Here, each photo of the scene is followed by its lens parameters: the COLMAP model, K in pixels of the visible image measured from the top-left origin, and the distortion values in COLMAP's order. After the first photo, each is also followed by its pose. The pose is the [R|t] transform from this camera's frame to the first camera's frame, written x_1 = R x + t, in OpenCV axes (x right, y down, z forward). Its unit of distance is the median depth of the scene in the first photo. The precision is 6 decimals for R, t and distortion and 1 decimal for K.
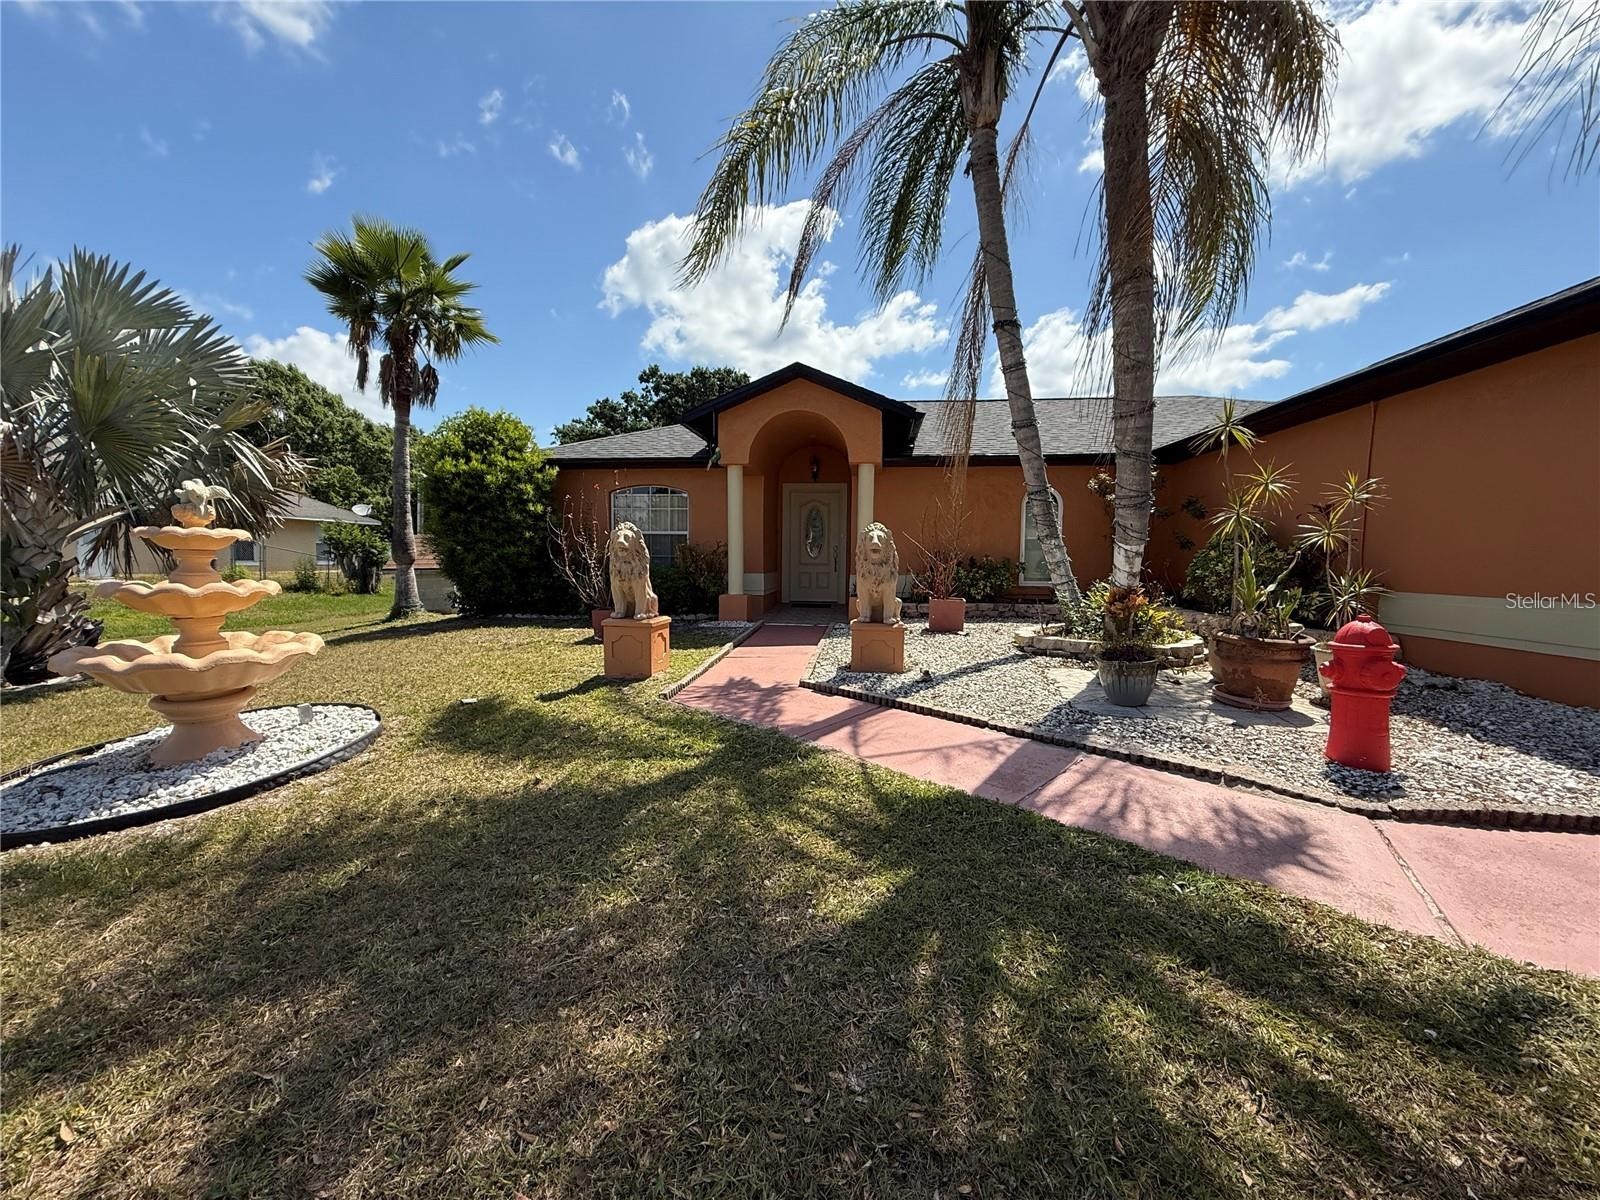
lens RADIAL K [[637.1, 0, 800.2], [0, 637.1, 603.3], [0, 0, 1]] dist [0.004393, 0.000153]
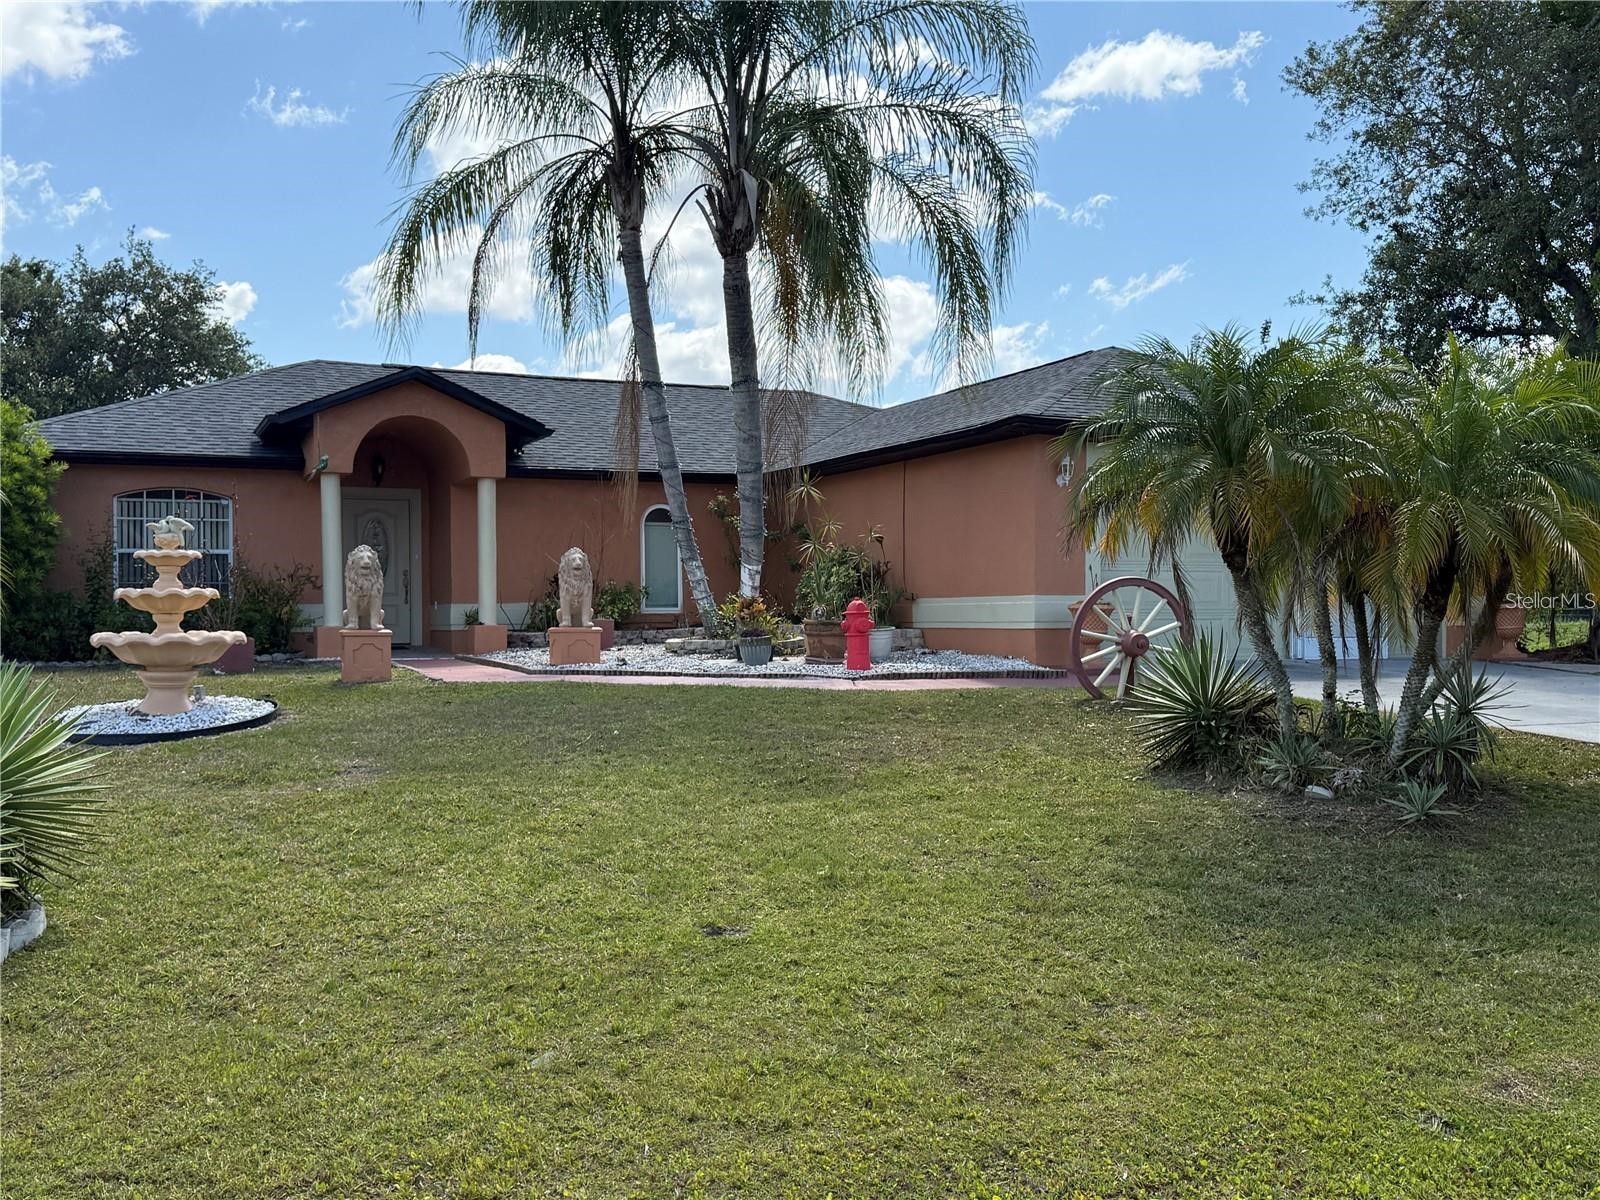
lens RADIAL K [[1624.3, 0, 798.8], [0, 1624.3, 624.5], [0, 0, 1]] dist [0.129410, 0.000000]
pose [[0.870887, -0.016684, 0.491201, -0.871988], [0.047766, 0.997566, -0.050805, 0.170753], [-0.489157, 0.067708, 0.869564, -1.627162]]
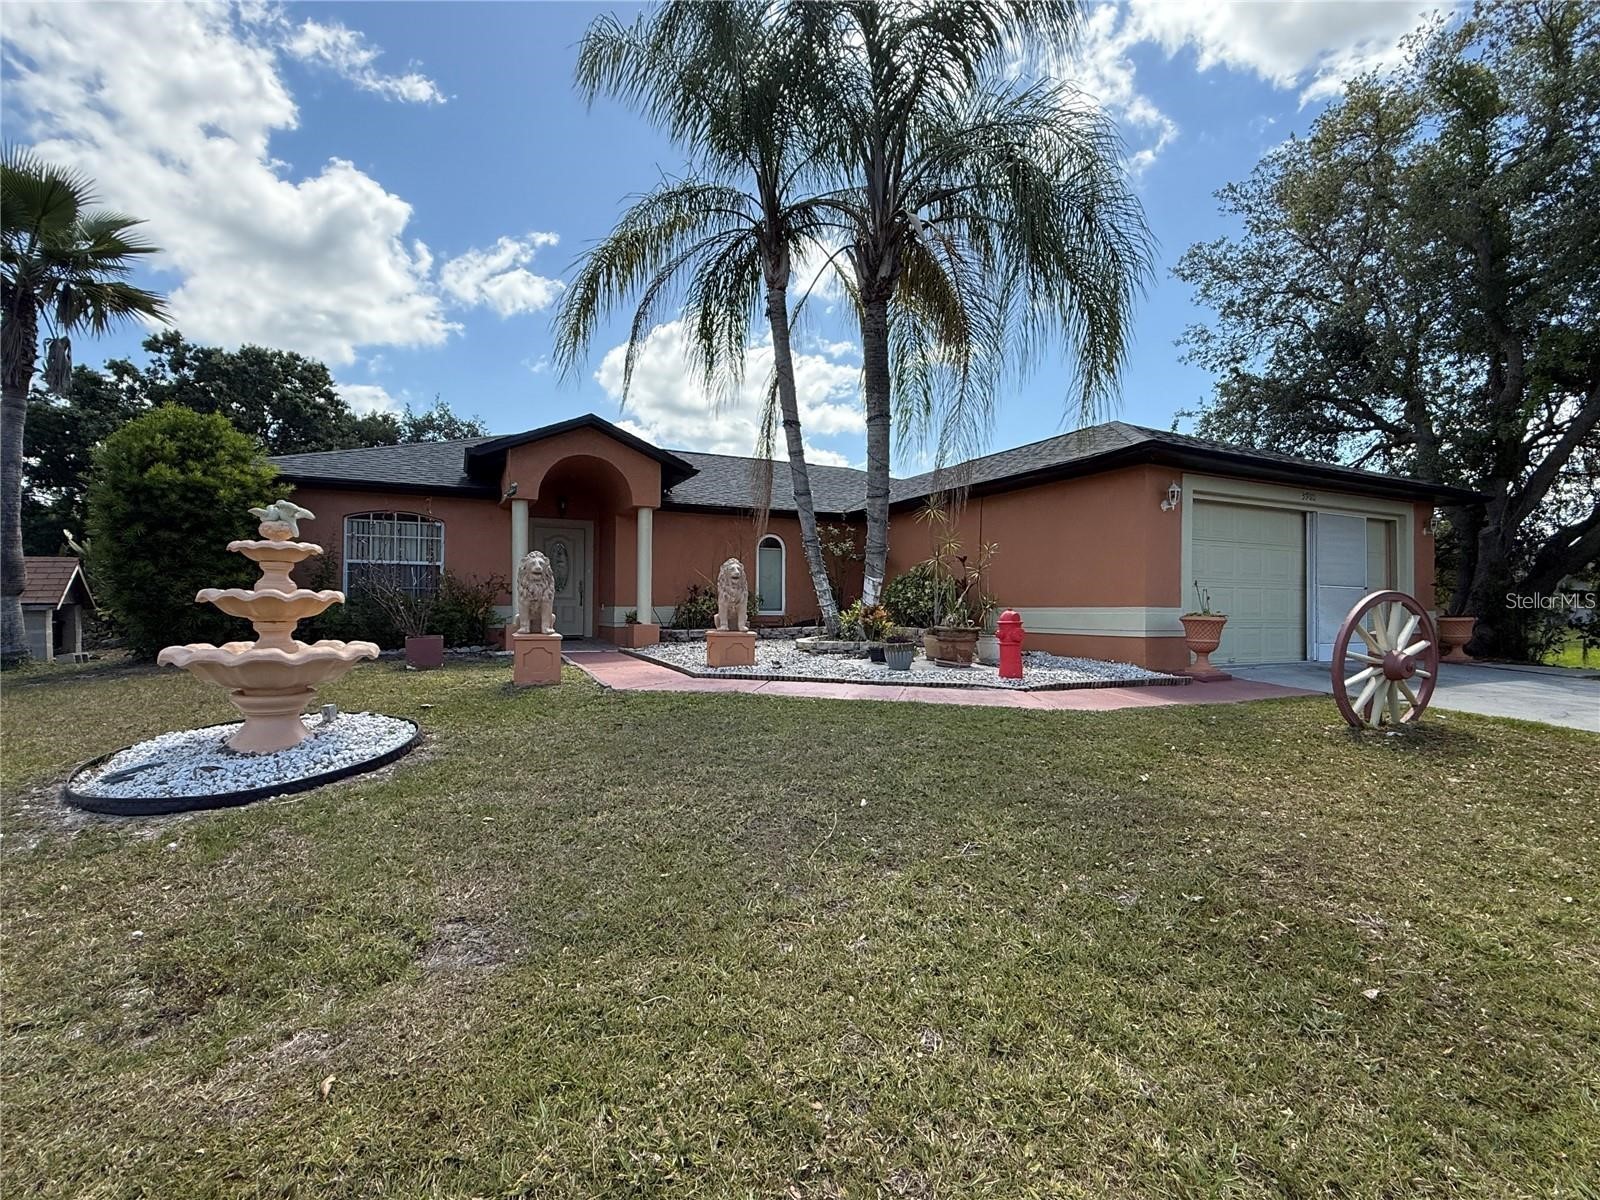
lens RADIAL K [[742.0, 0, 799.5], [0, 742.0, 604.3], [0, 0, 1]] dist [0.011578, 0.000195]
pose [[0.848244, 0.000049, 0.529605, -0.489864], [0.038534, 0.997344, -0.061809, 0.063071], [-0.528202, 0.072837, 0.845989, -0.347035]]
